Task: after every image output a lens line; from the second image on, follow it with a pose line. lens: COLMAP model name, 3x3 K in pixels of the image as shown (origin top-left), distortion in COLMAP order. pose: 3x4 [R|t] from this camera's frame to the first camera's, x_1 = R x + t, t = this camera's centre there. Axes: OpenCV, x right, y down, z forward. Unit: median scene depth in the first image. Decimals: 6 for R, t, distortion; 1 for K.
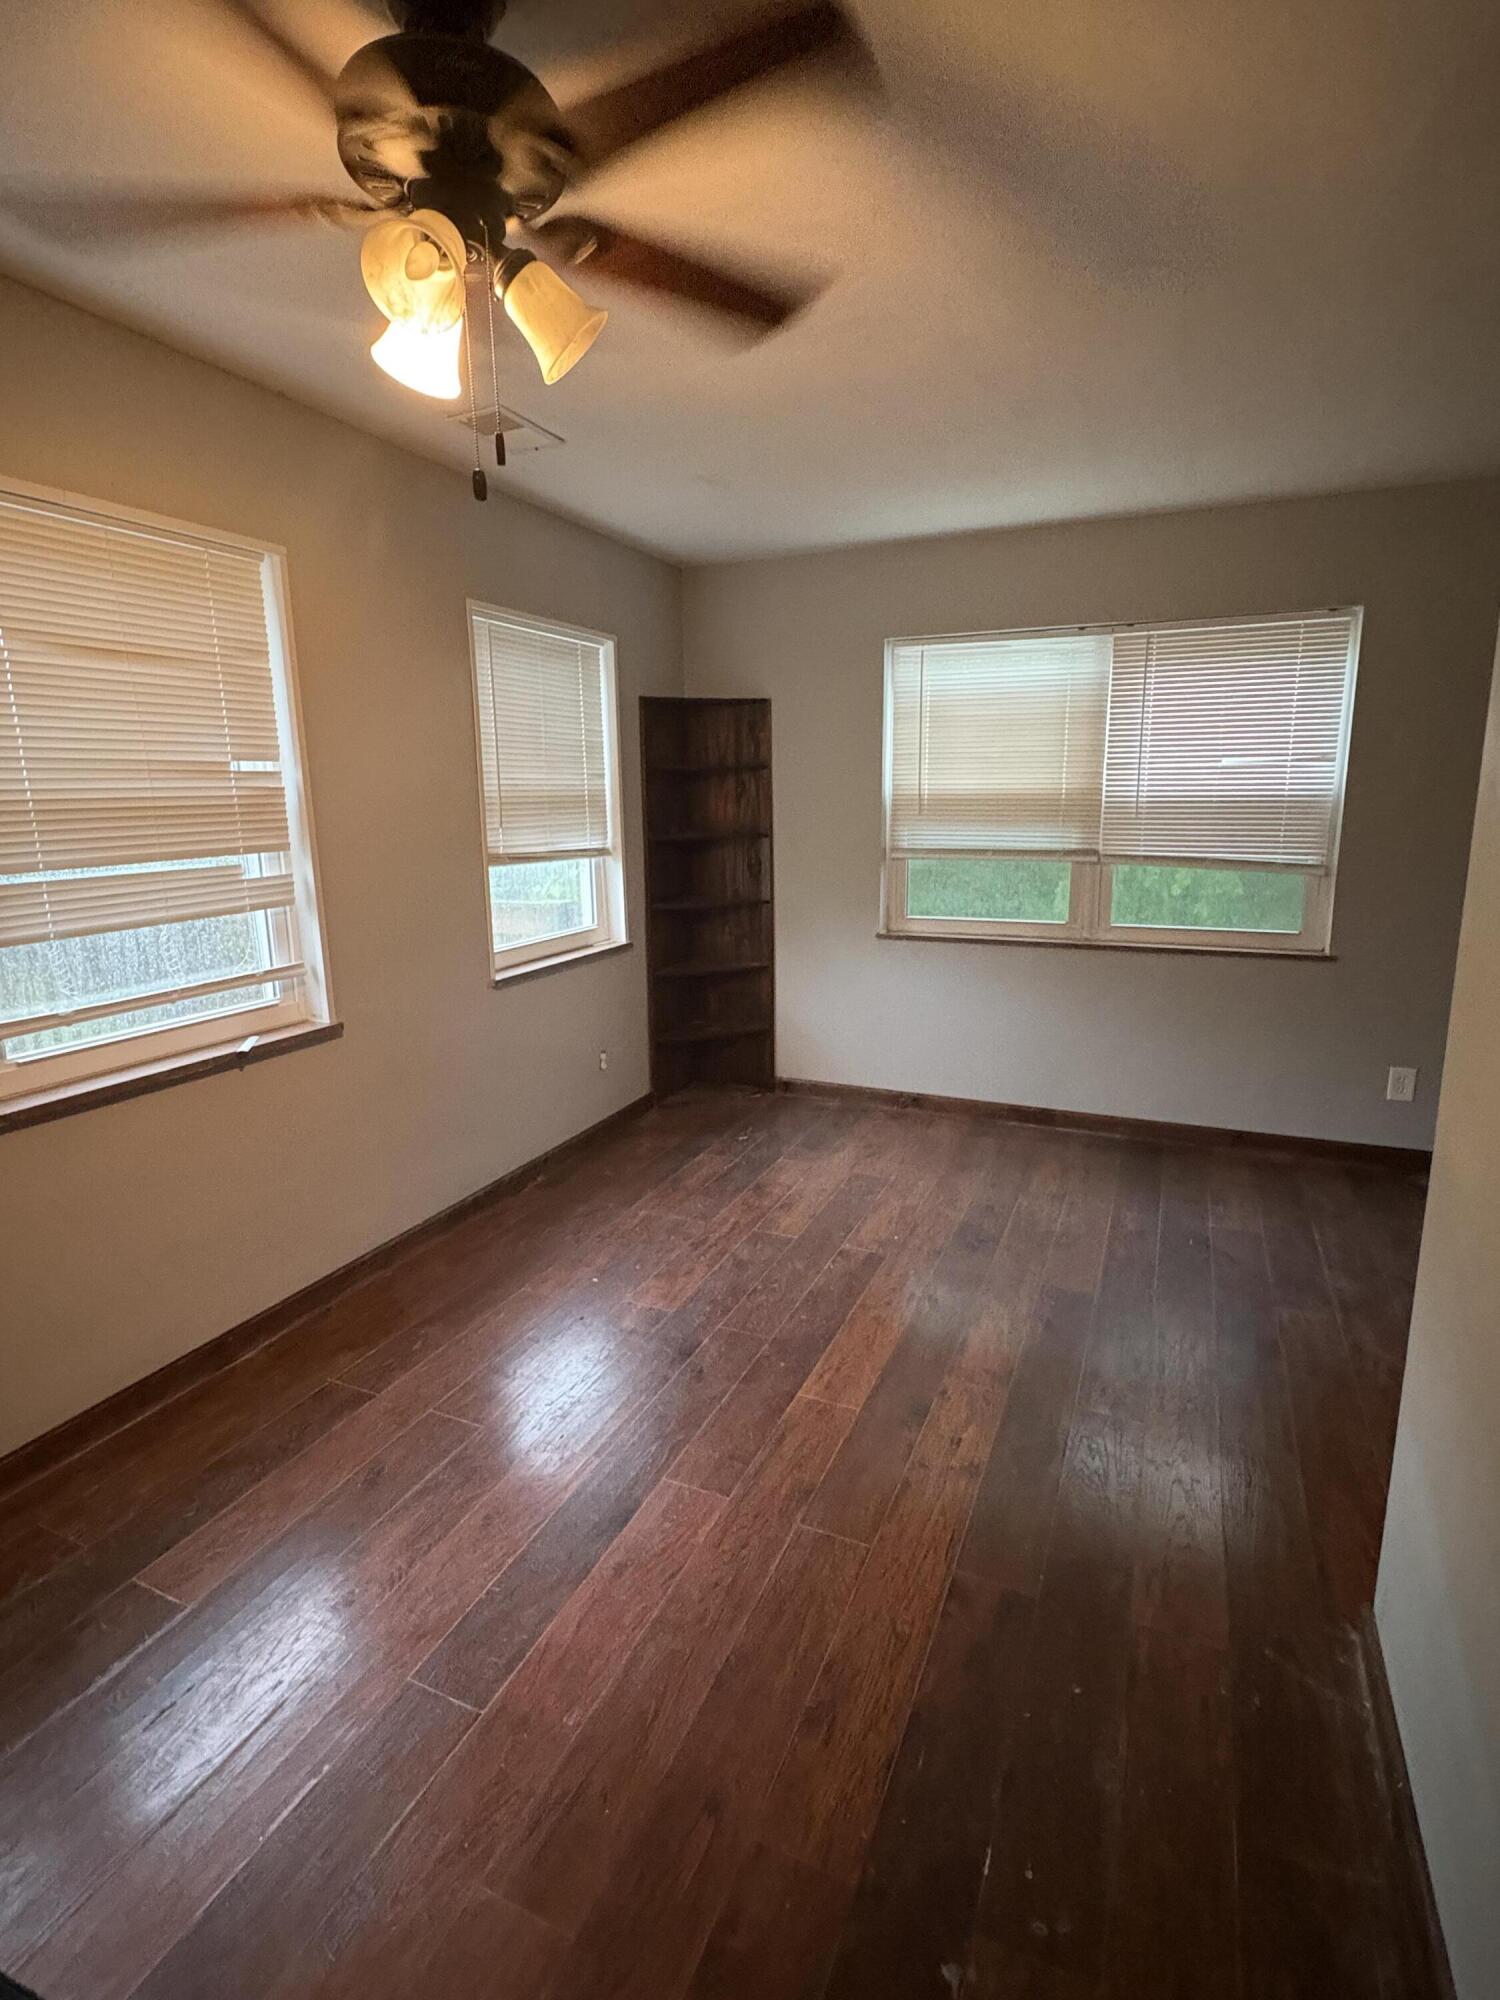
lens RADIAL K [[994.3, 0, 751.5], [0, 994.3, 992.9], [0, 0, 1]] dist [0.000038, 0.000061]
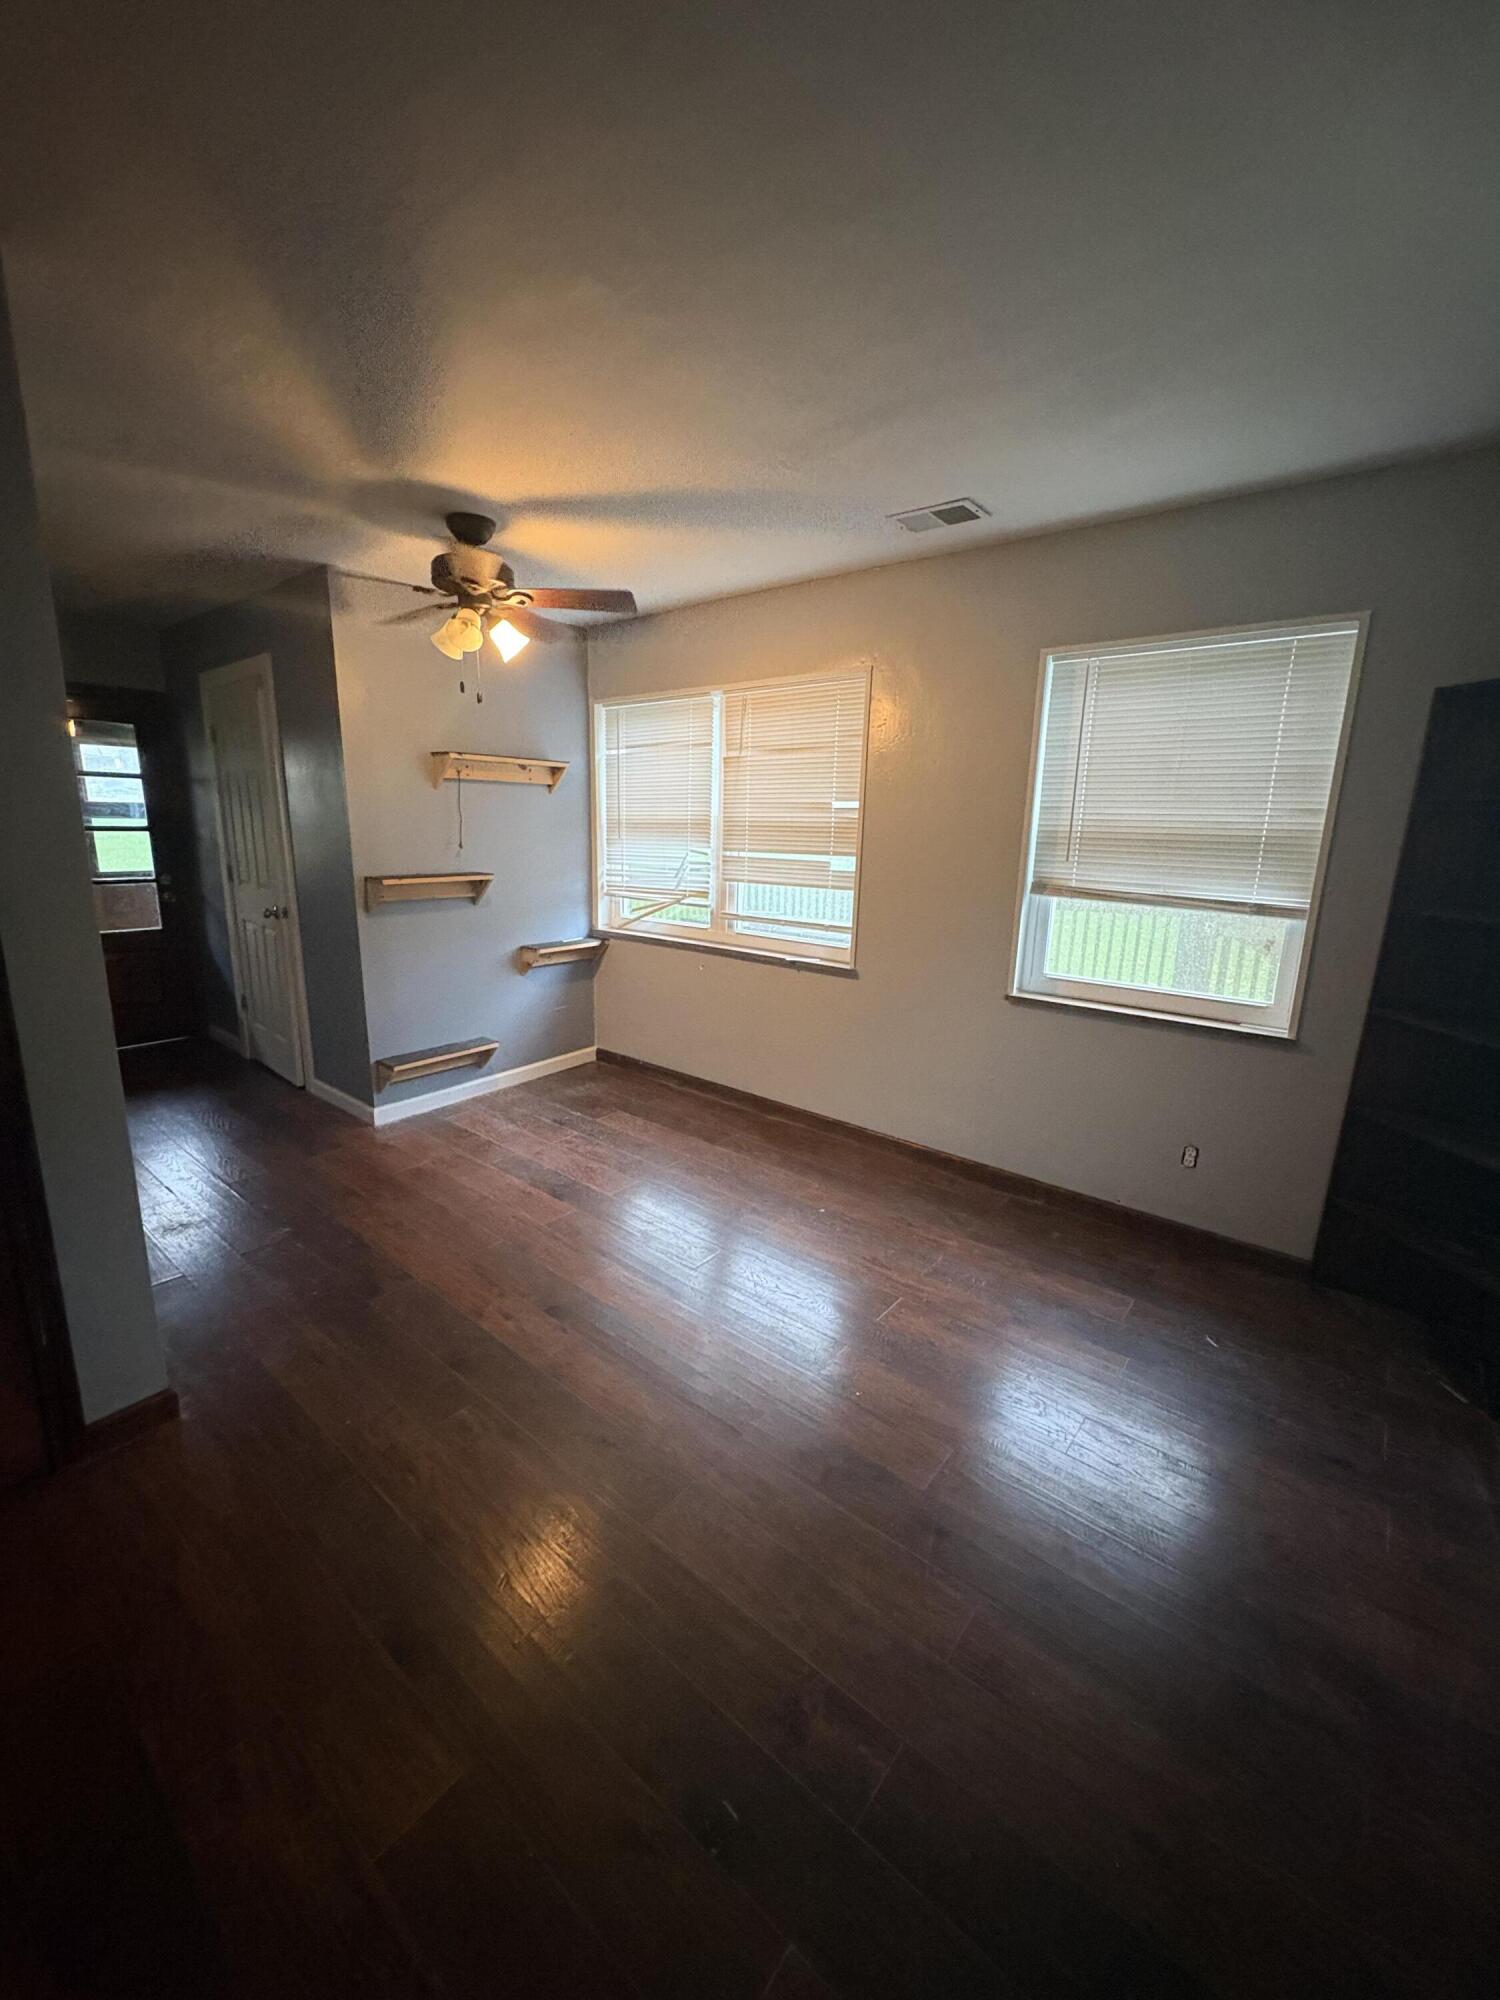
lens RADIAL K [[801.9, 0, 750.4], [0, 801.9, 994.4], [0, 0, 1]] dist [0.000870, -0.000029]
pose [[-0.280847, 0.211754, -0.936101, 0.873213], [-0.209284, 0.938373, 0.275057, -0.262805], [0.936656, 0.273160, -0.219222, 1.217851]]
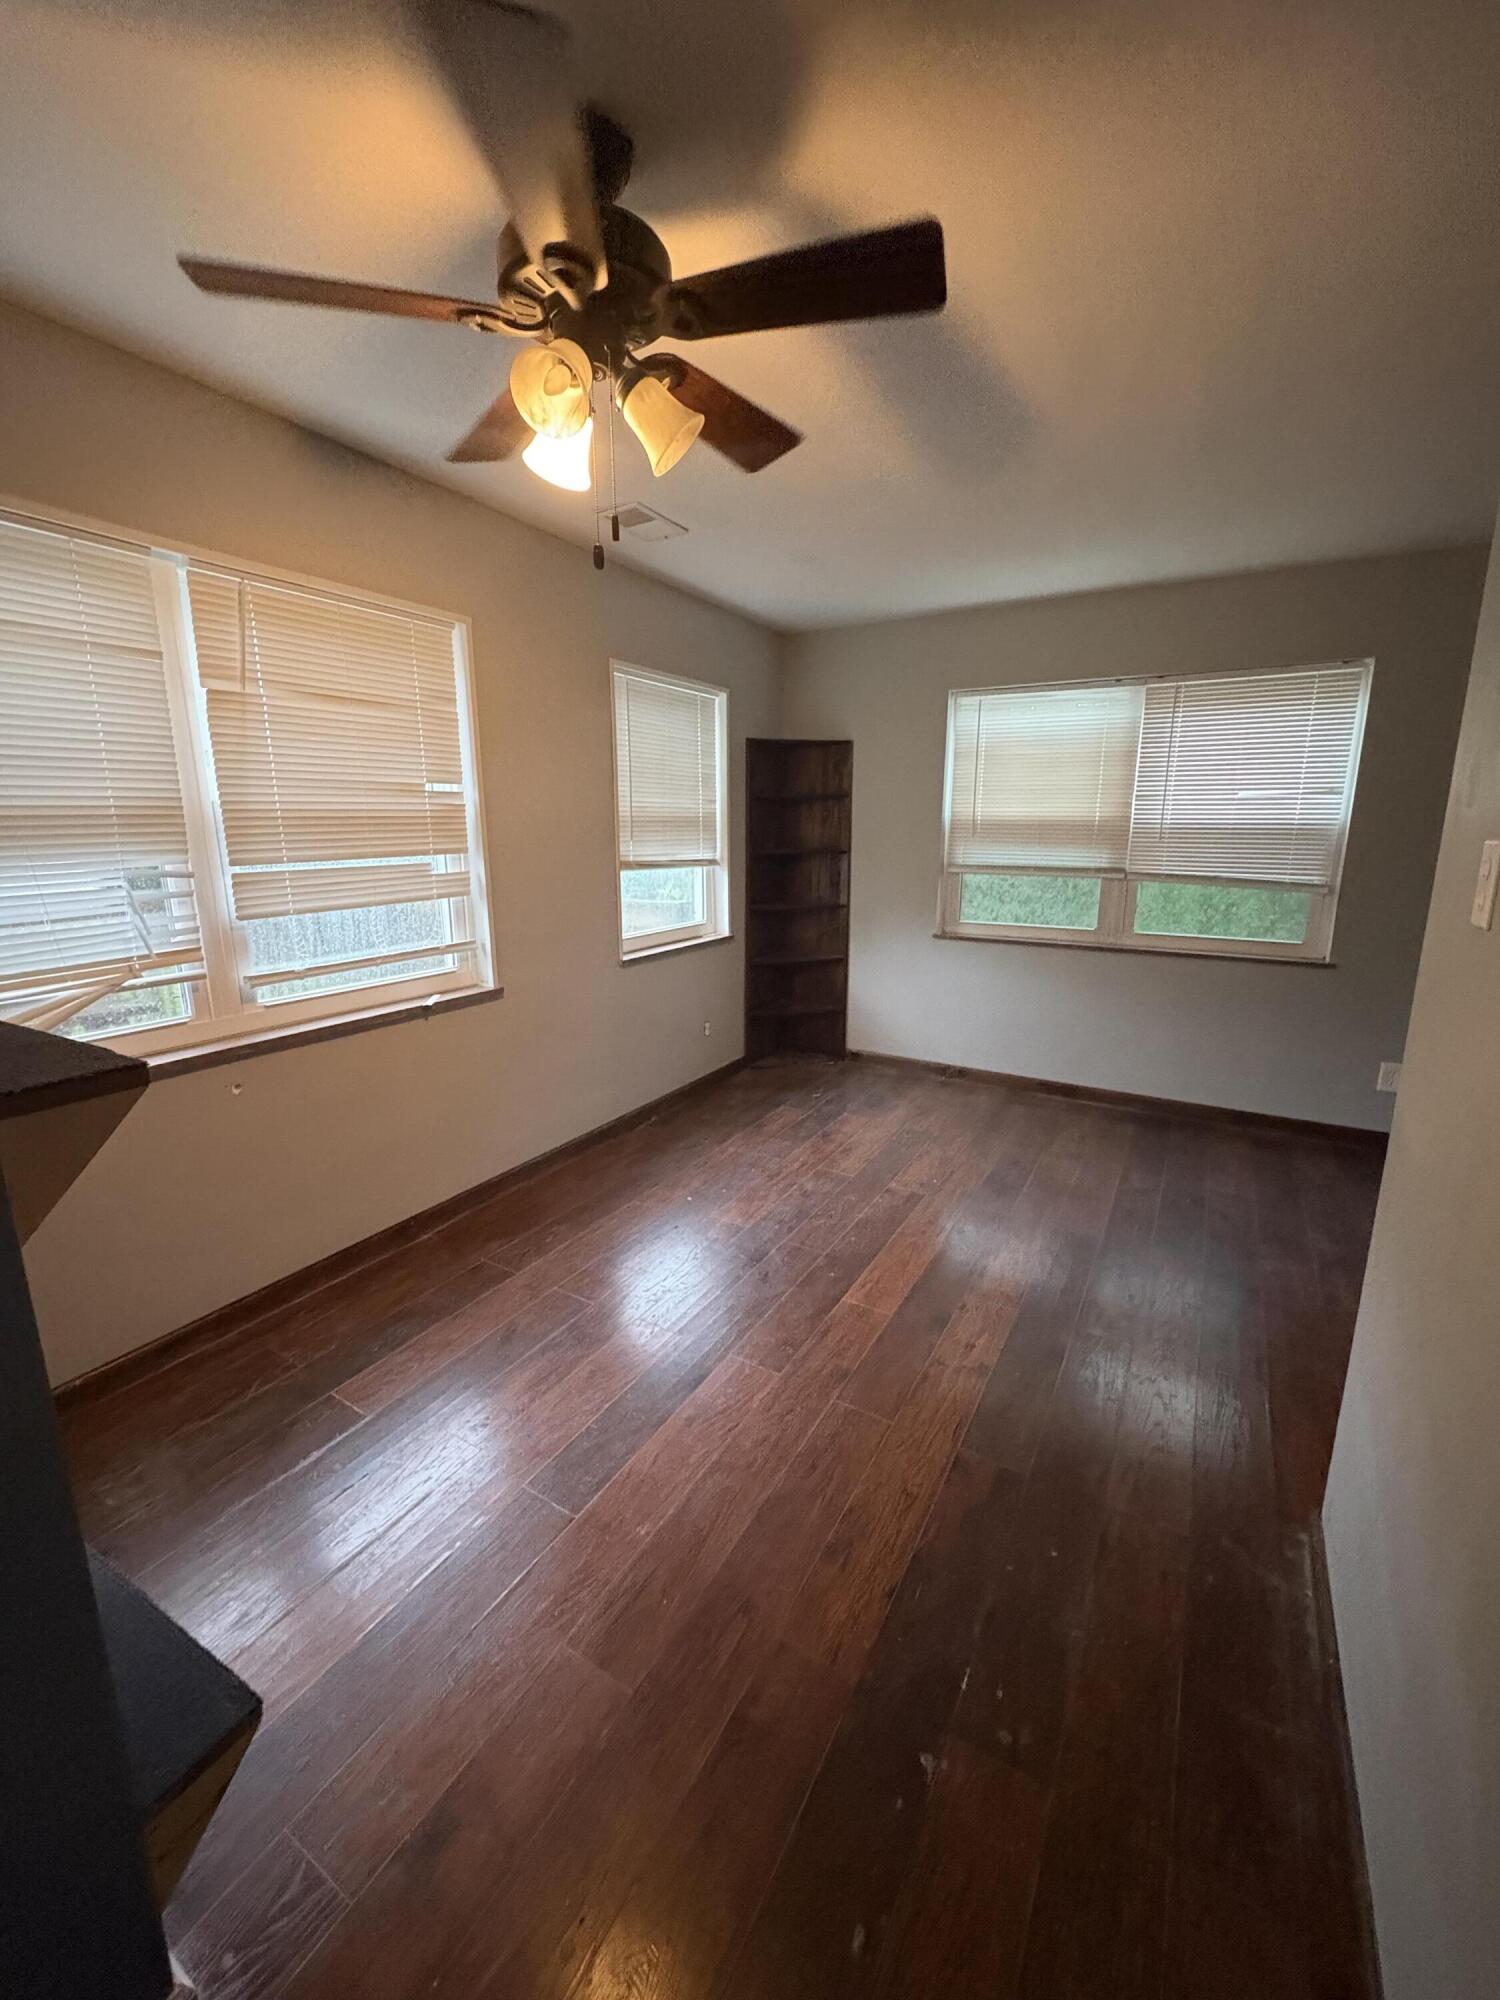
lens RADIAL K [[801.9, 0, 750.4], [0, 801.9, 994.4], [0, 0, 1]] dist [0.000870, -0.000029]
pose [[0.993042, 0.037408, -0.111658, 0.026949], [-0.036001, 0.999245, 0.014599, 0.012847], [0.112120, -0.010478, 0.993639, -0.002105]]
